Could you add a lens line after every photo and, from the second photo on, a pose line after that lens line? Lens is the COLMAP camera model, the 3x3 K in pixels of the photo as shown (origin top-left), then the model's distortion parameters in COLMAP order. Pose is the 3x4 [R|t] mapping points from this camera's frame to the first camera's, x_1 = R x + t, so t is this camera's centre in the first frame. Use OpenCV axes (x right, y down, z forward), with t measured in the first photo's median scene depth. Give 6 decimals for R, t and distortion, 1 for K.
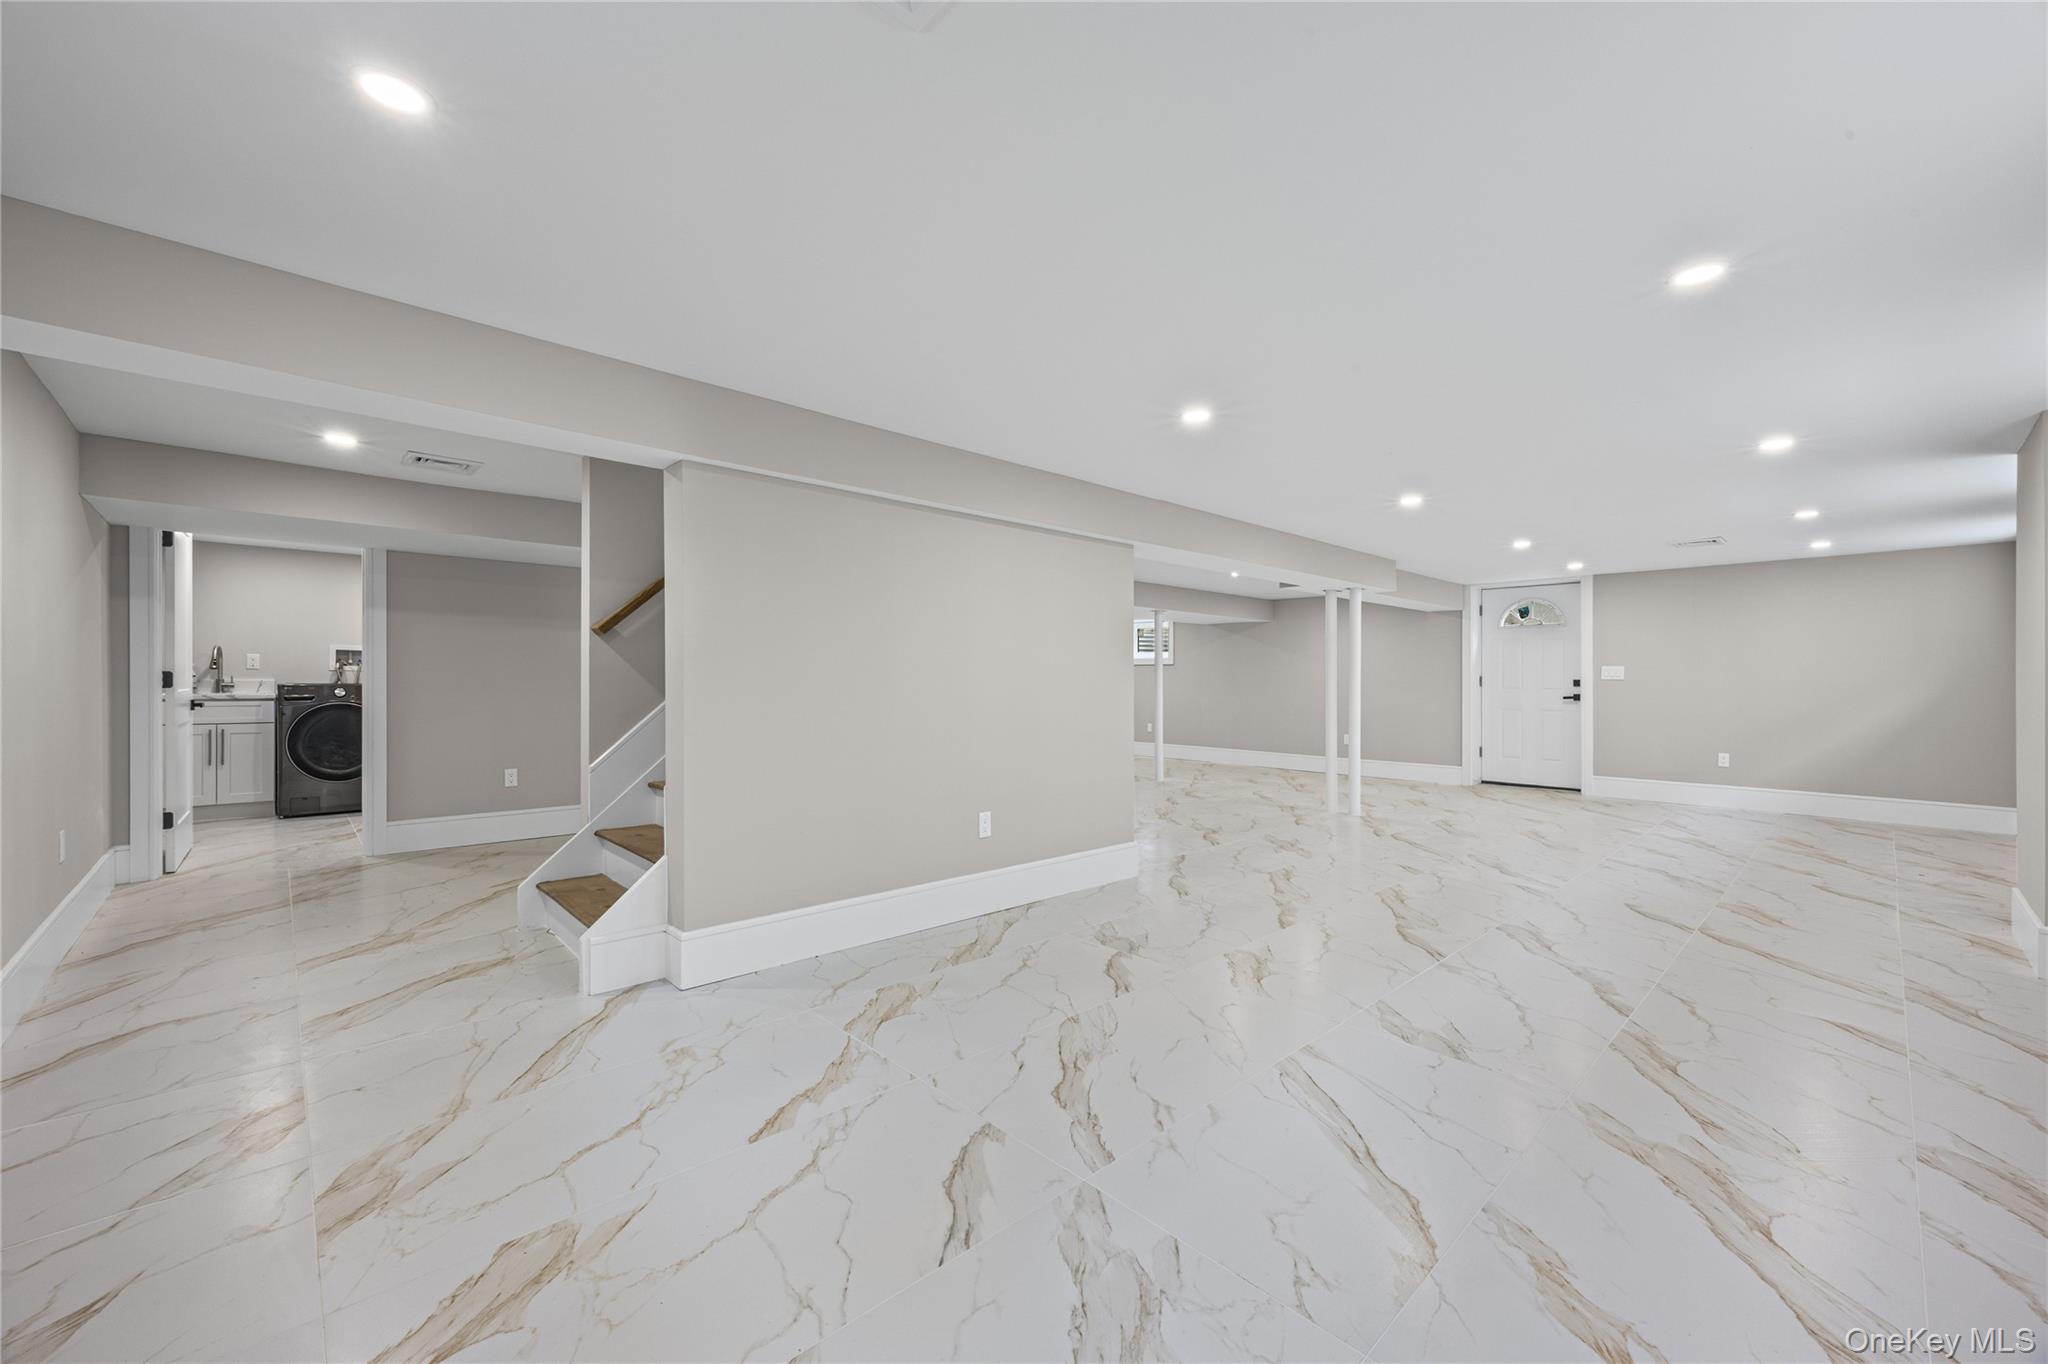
lens RADIAL K [[813.0, 0, 1032.1], [0, 813.0, 687.7], [0, 0, 1]] dist [0.002433, 0.000111]
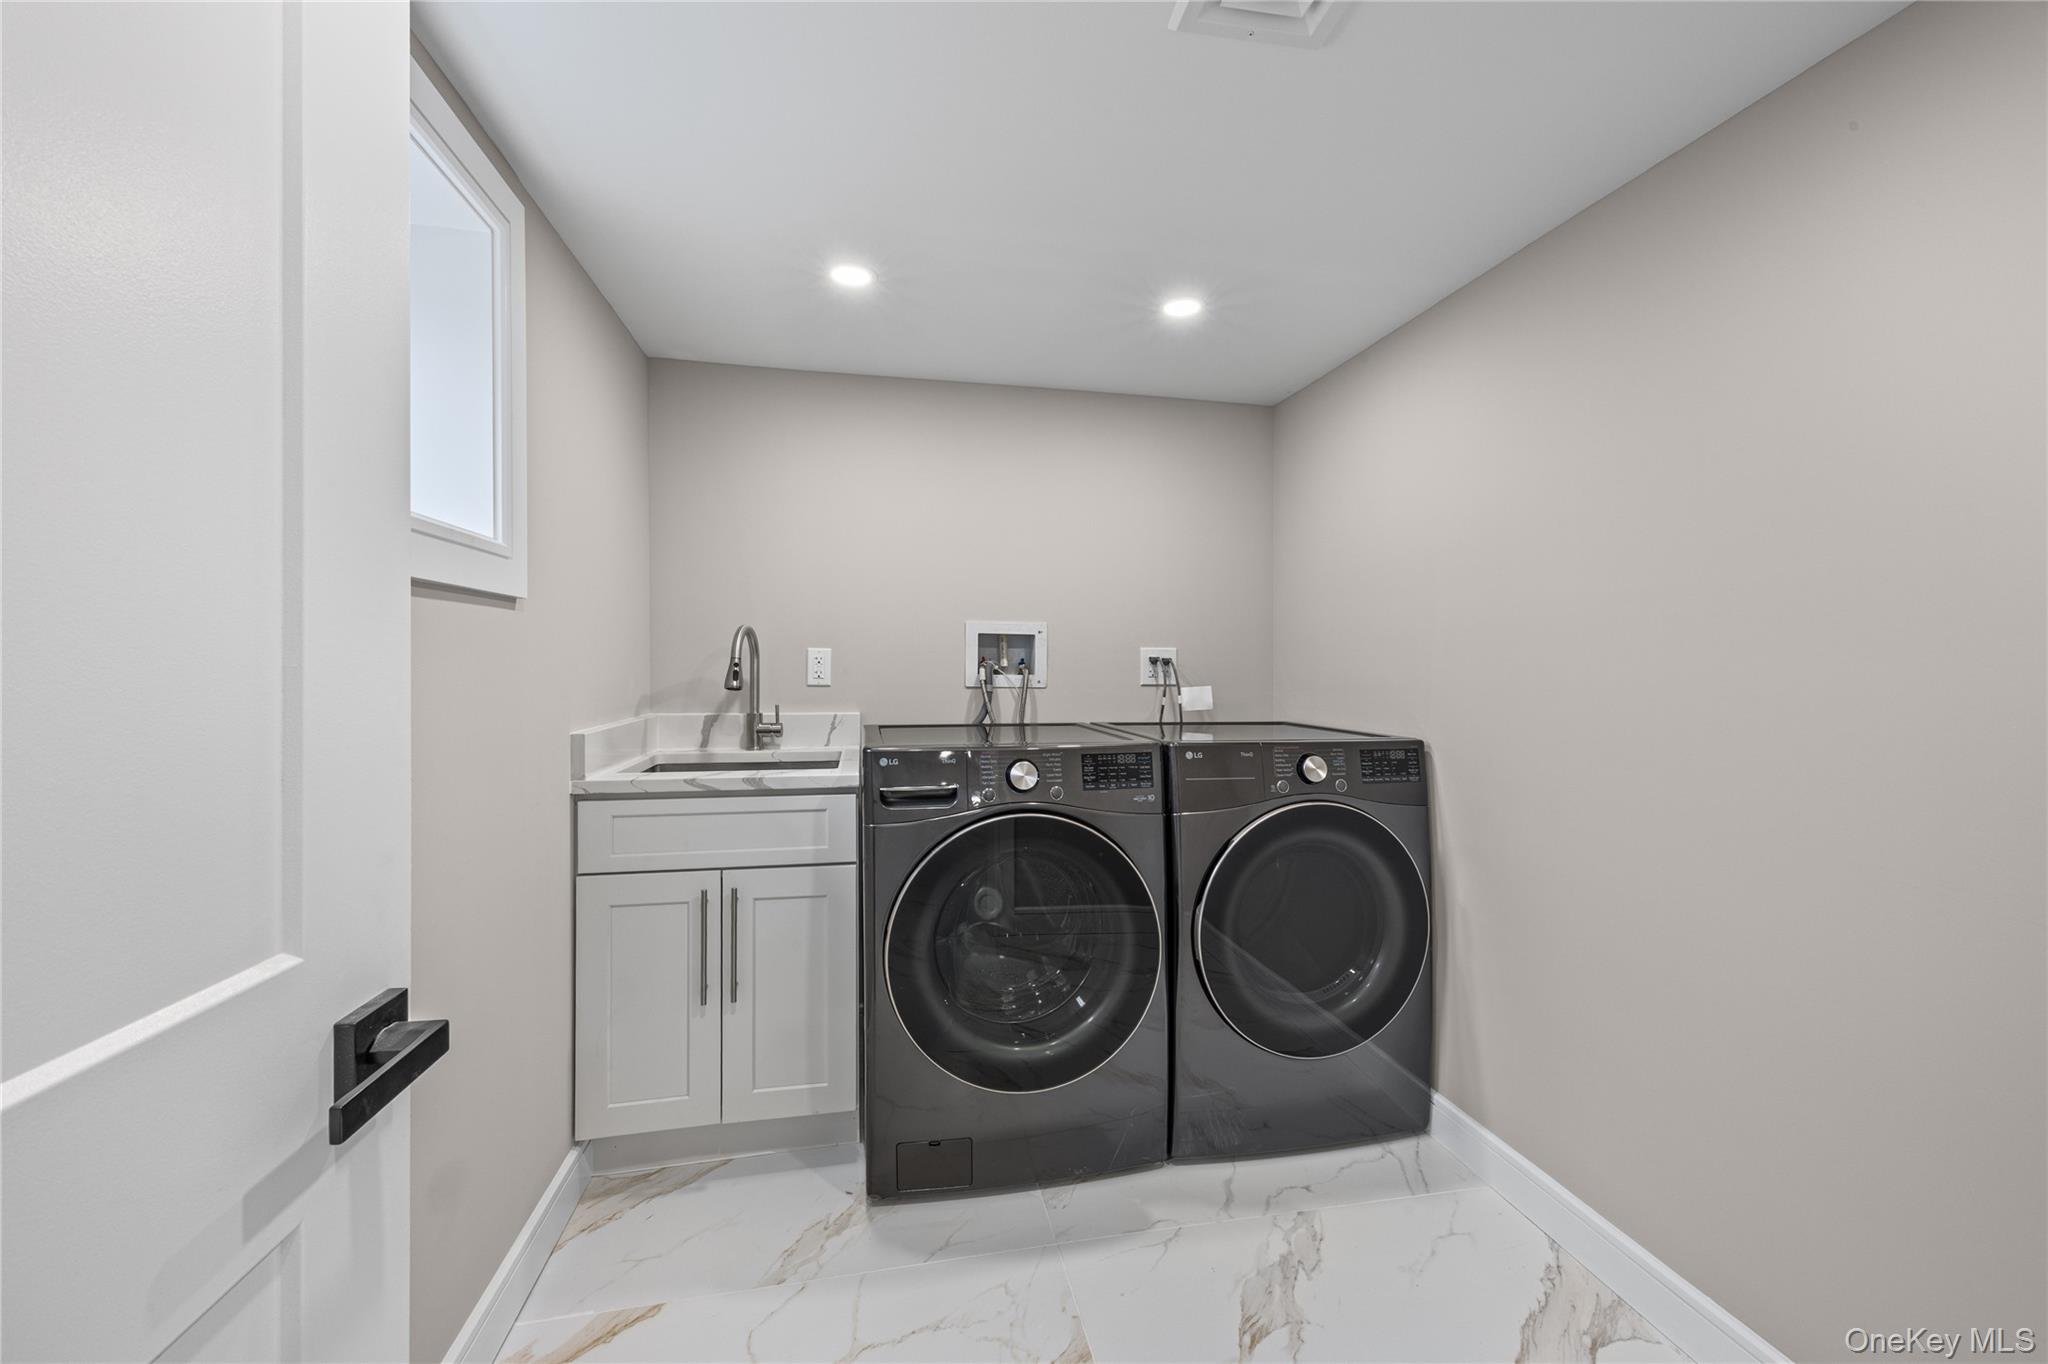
lens RADIAL K [[813.0, 0, 1022.3], [0, 813.0, 673.2], [0, 0, 1]] dist [0.002433, 0.000111]
pose [[0.846691, 0.000530, -0.532085, -0.705720], [-0.001279, 0.999999, -0.001040, -0.030709], [0.532084, 0.001561, 0.846690, 0.764954]]
